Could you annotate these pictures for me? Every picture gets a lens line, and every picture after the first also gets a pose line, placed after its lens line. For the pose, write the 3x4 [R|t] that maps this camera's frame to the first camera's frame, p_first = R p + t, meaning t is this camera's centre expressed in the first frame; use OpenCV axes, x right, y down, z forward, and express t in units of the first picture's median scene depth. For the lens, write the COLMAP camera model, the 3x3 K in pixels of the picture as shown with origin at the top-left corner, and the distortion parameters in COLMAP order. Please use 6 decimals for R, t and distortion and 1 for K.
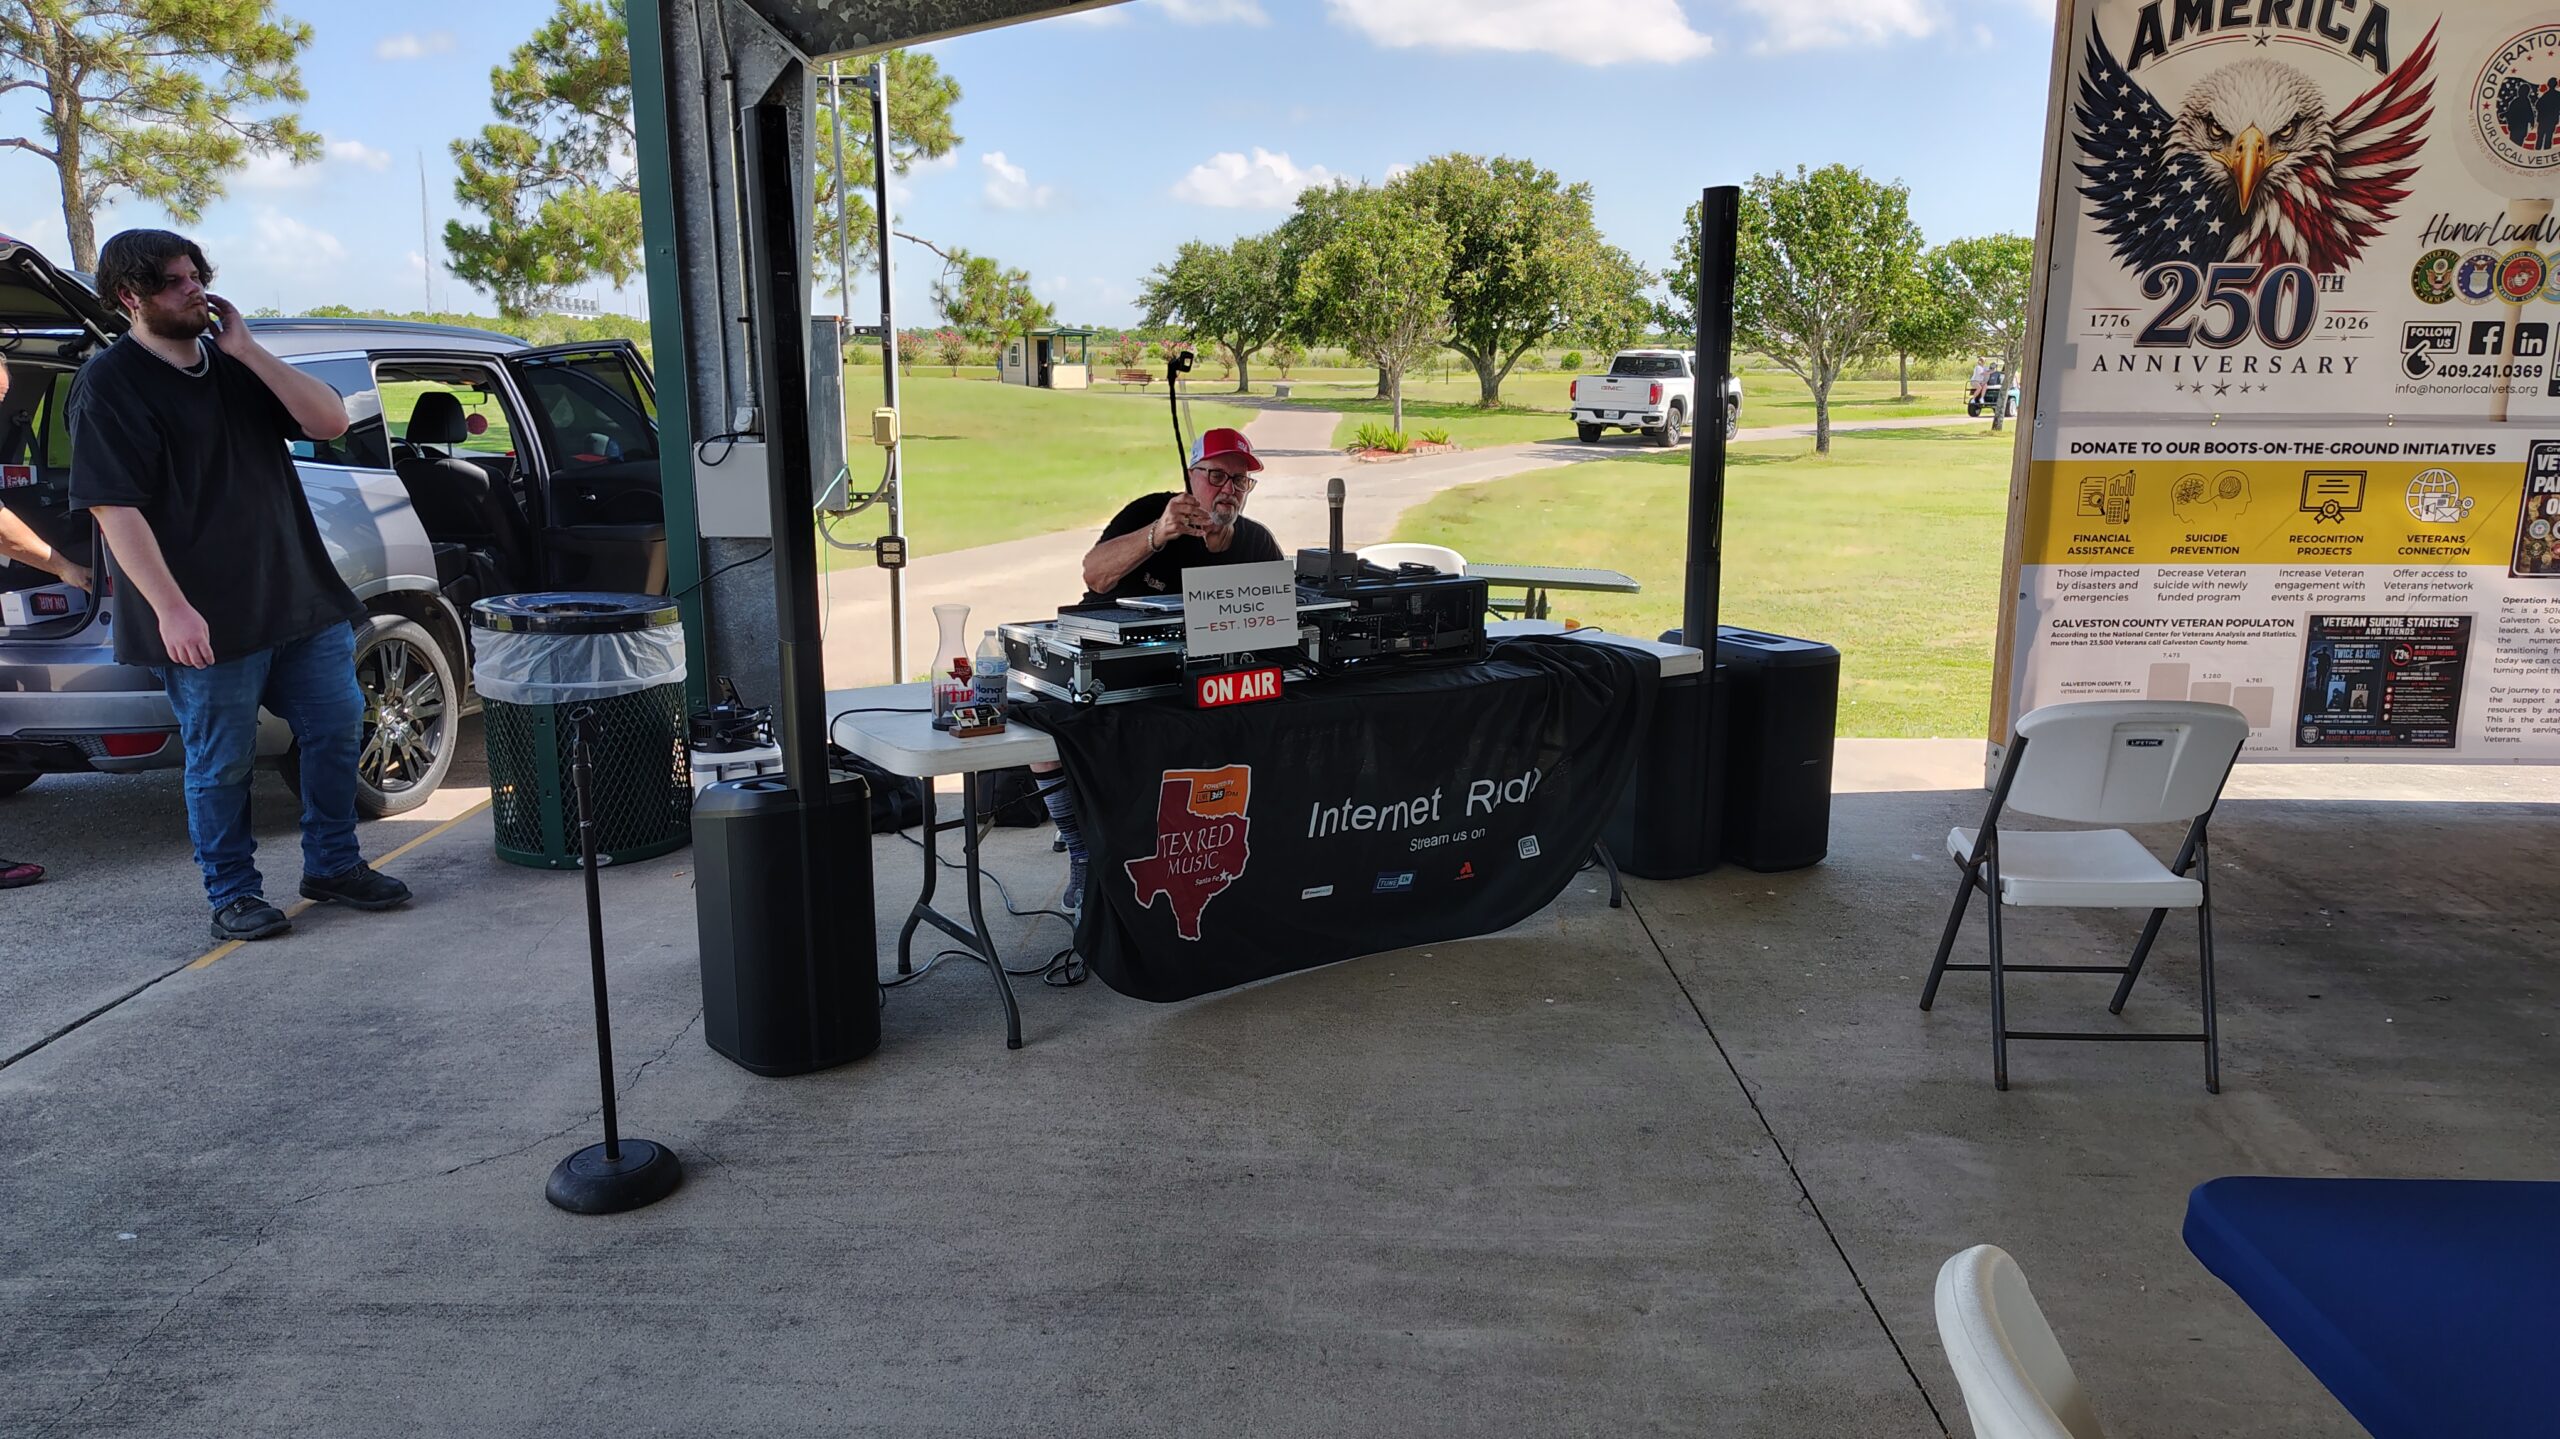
lens RADIAL K [[1745.7, 0, 1279.1], [0, 1745.7, 721.9], [0, 0, 1]] dist [0.011120, -0.000059]
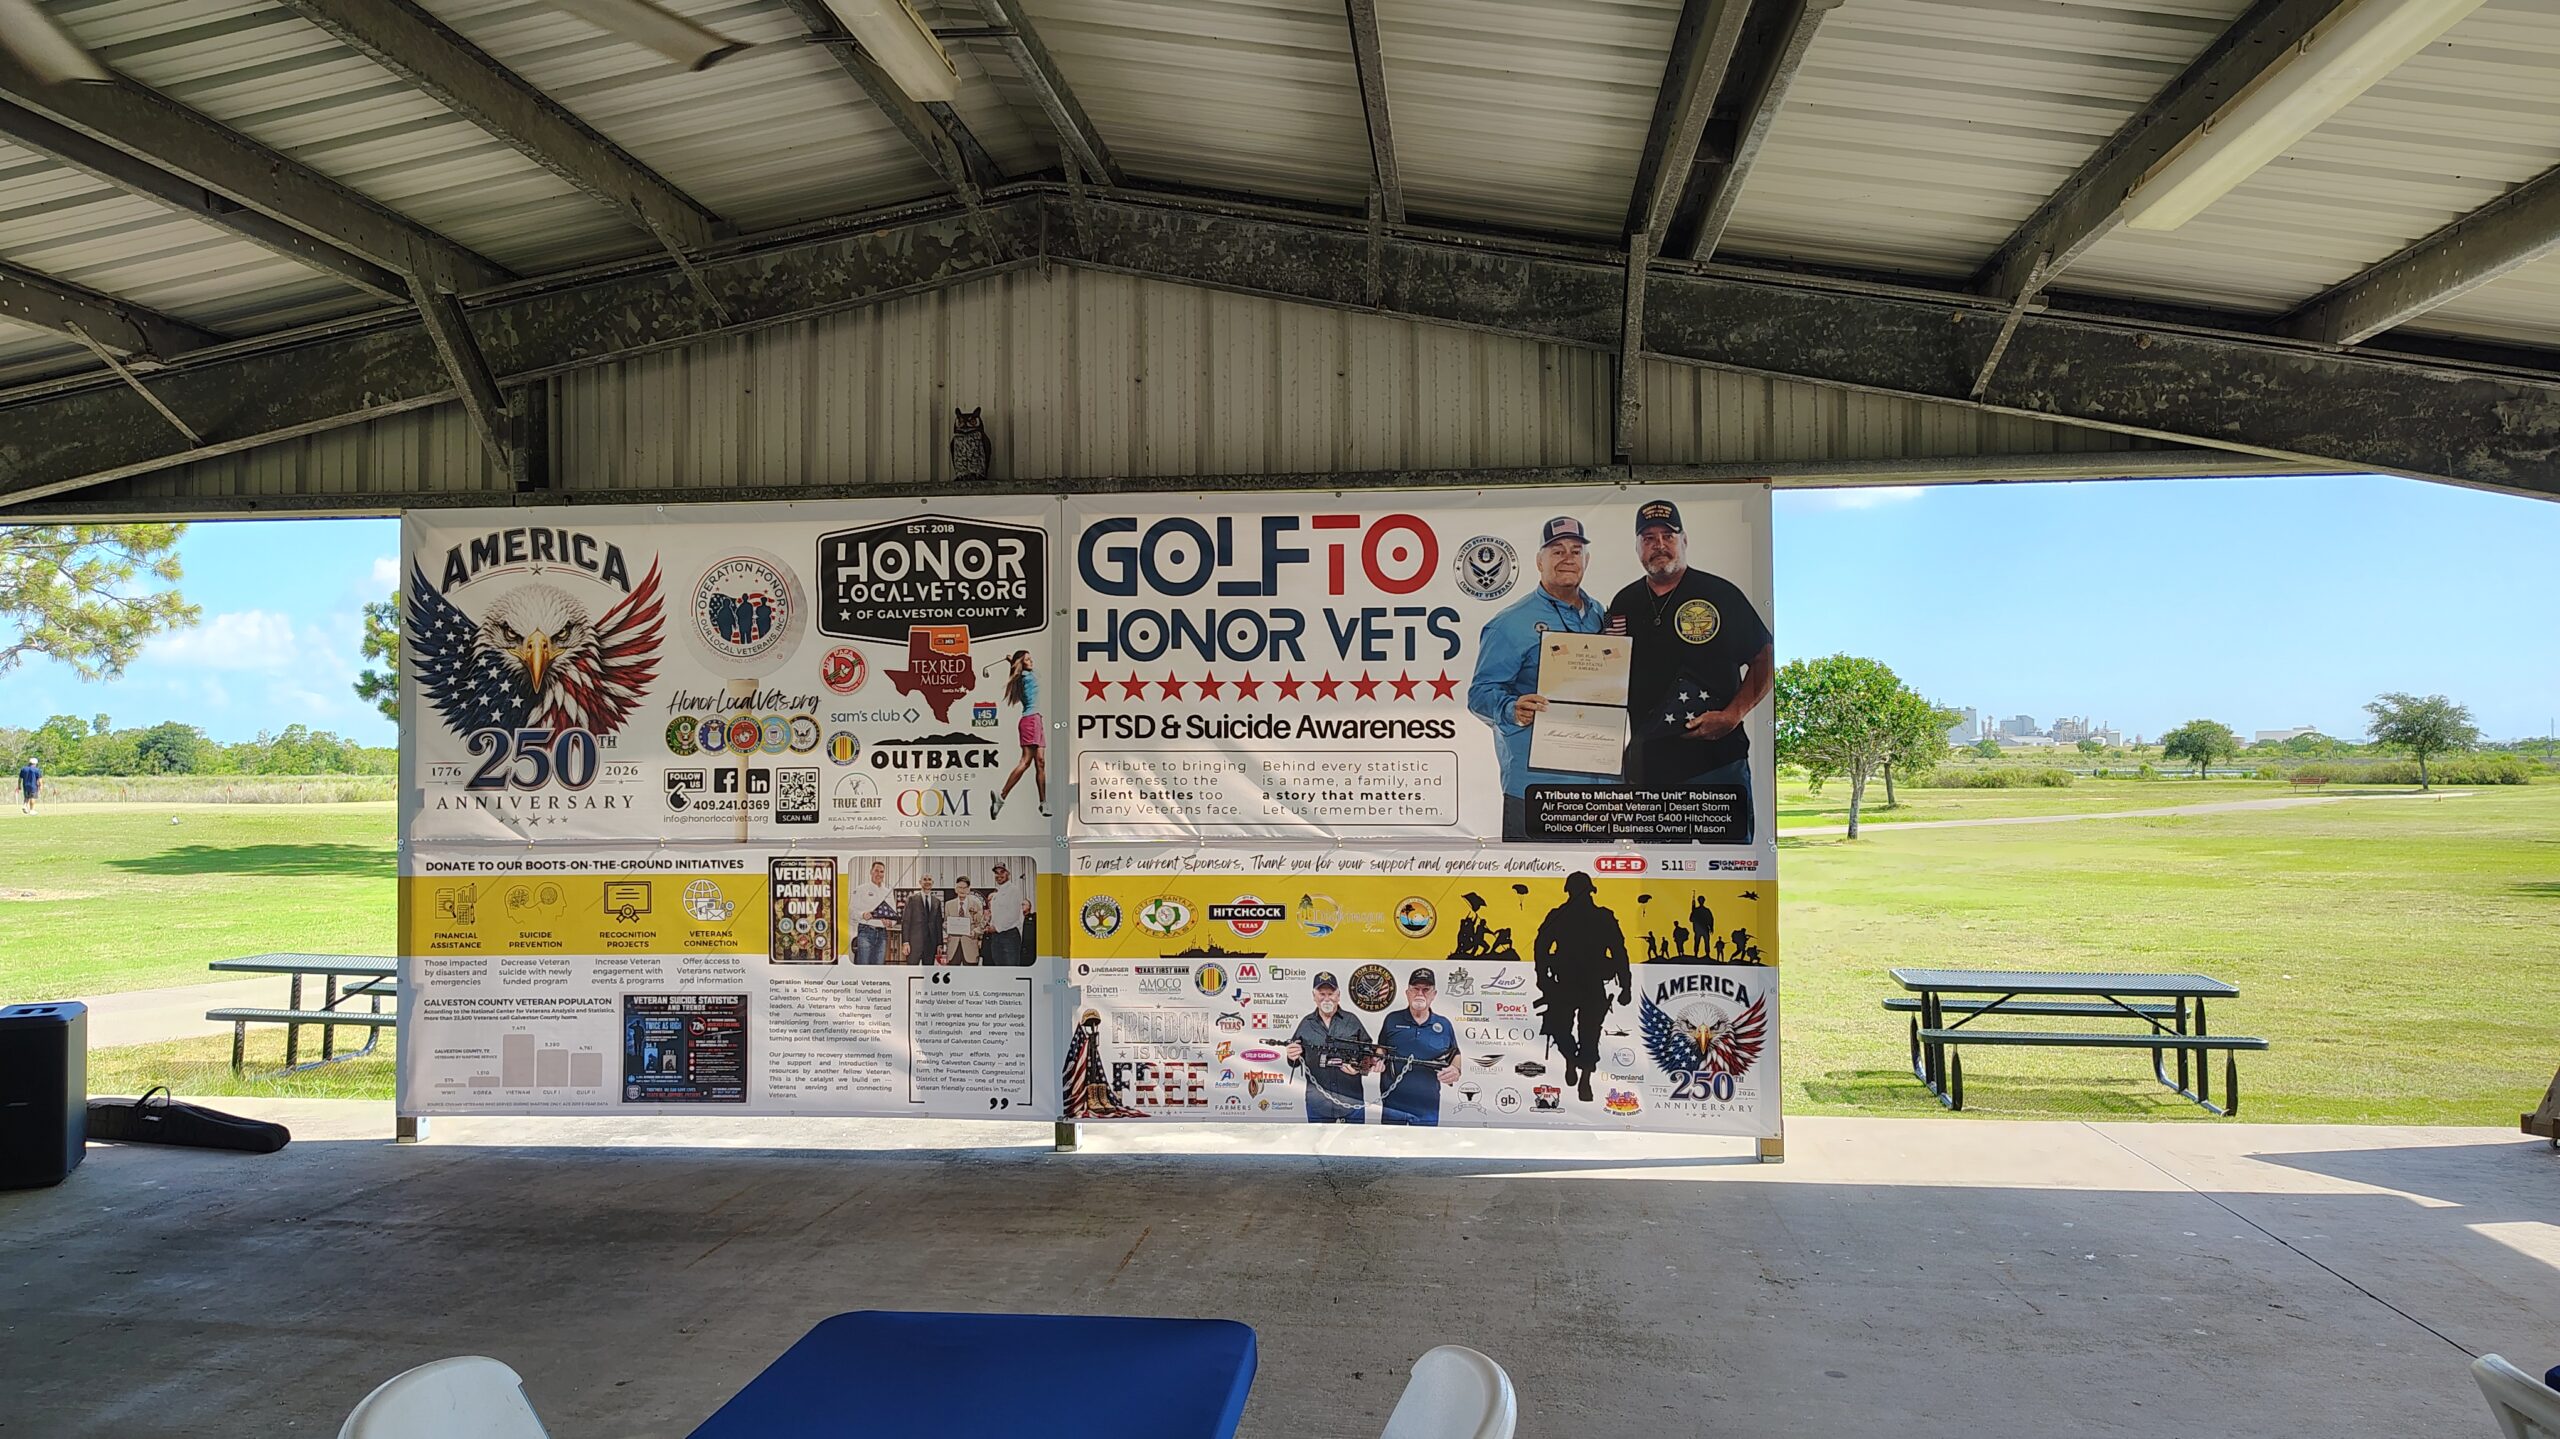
lens RADIAL K [[1745.7, 0, 1280.7], [0, 1745.7, 720.1], [0, 0, 1]] dist [0.011120, -0.000059]
pose [[0.997671, -0.017875, -0.065827, 1.193475], [0.001951, 0.972137, -0.234407, 0.044966], [0.068183, 0.233733, 0.969907, -0.251543]]
